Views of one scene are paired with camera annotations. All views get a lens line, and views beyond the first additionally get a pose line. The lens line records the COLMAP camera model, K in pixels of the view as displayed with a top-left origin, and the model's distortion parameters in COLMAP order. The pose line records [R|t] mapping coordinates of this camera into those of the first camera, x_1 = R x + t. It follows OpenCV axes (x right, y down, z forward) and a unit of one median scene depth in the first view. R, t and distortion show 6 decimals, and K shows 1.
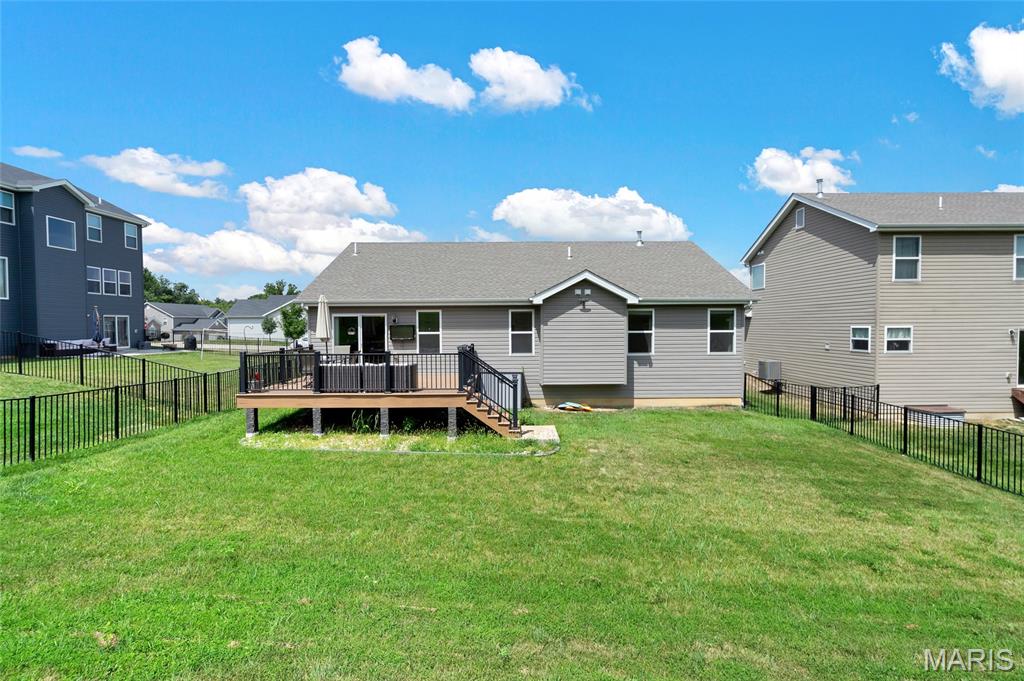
lens RADIAL K [[469.8, 0, 512.0], [0, 469.8, 340.5], [0, 0, 1]] dist [-0.002675, 0.000194]
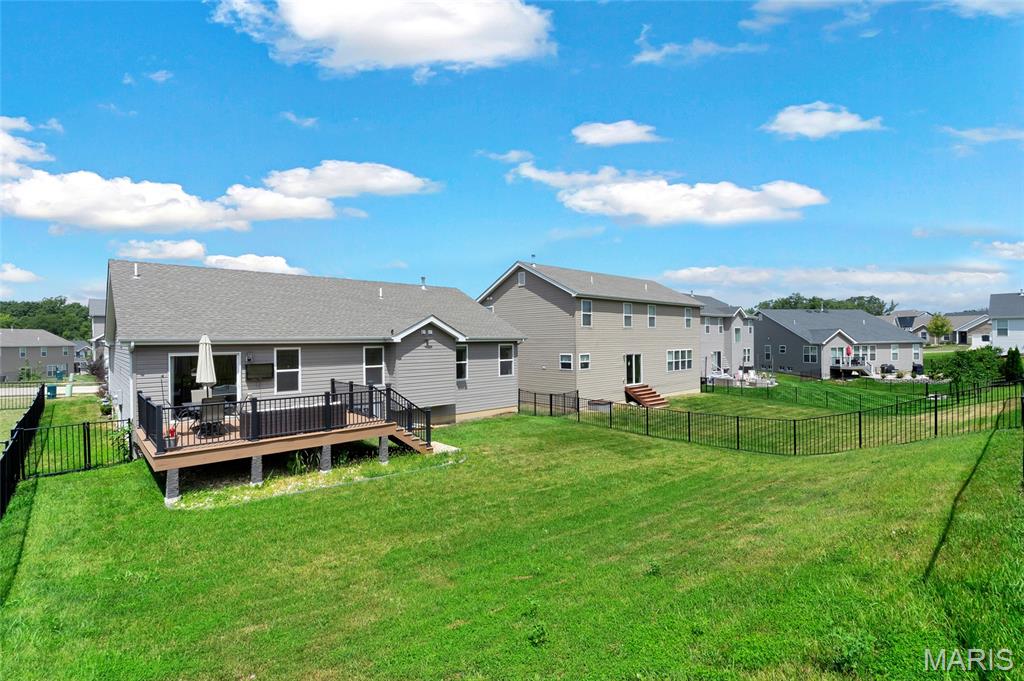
lens RADIAL K [[469.8, 0, 512.0], [0, 469.8, 340.5], [0, 0, 1]] dist [-0.002675, 0.000194]
pose [[0.740049, -0.001573, 0.672551, -0.502628], [0.026803, 0.999272, -0.027155, -0.040638], [-0.672019, 0.038122, 0.739552, -0.062982]]
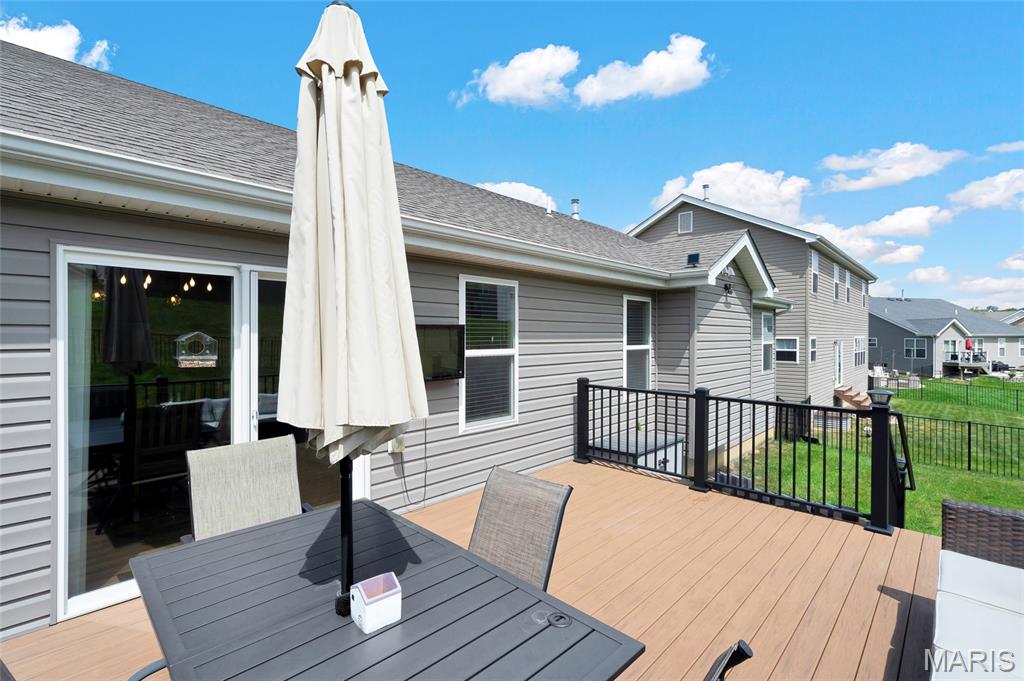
lens RADIAL K [[469.8, 0, 512.0], [0, 469.8, 340.5], [0, 0, 1]] dist [-0.002675, 0.000194]
pose [[0.693213, -0.000296, 0.720733, -0.396112], [0.017416, 0.999715, -0.016340, -0.018714], [-0.720523, 0.023880, 0.693020, 0.786600]]
